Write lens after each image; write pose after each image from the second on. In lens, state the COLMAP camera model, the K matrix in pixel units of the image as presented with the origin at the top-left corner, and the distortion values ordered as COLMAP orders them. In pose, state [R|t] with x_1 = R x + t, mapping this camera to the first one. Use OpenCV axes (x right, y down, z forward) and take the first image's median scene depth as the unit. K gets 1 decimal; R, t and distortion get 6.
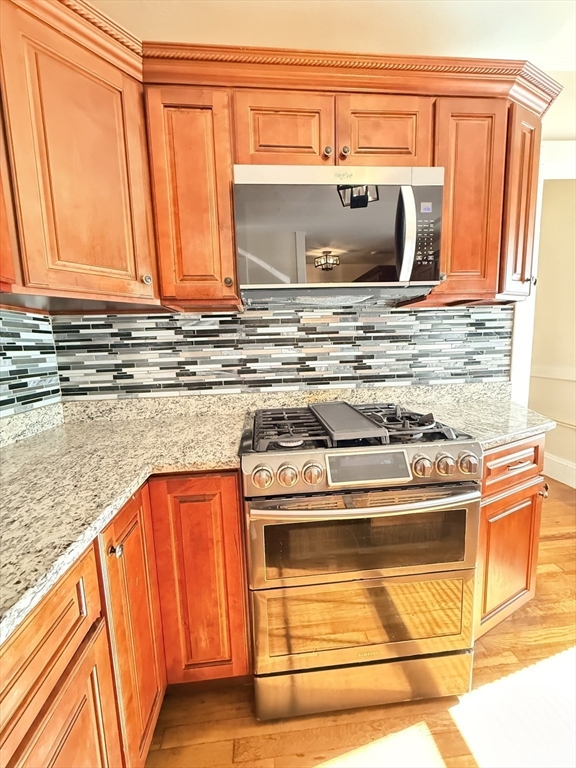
lens RADIAL K [[306.9, 0, 286.9], [0, 306.9, 383.2], [0, 0, 1]] dist [0.000697, 0.000147]
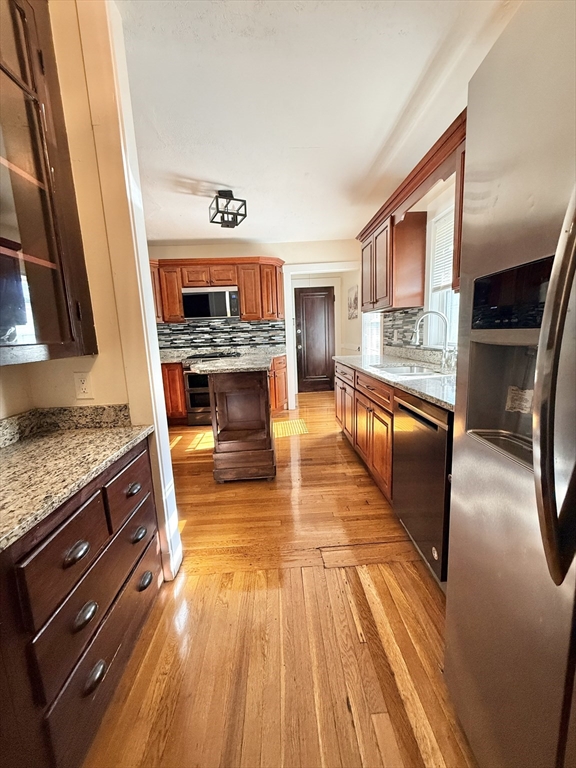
lens RADIAL K [[306.9, 0, 285.4], [0, 306.9, 381.1], [0, 0, 1]] dist [0.000697, 0.000147]
pose [[0.998835, 0.001752, -0.048218, 0.954084], [0.000010, 0.999333, 0.036507, 0.237315], [0.048249, -0.036465, 0.998169, -2.055024]]
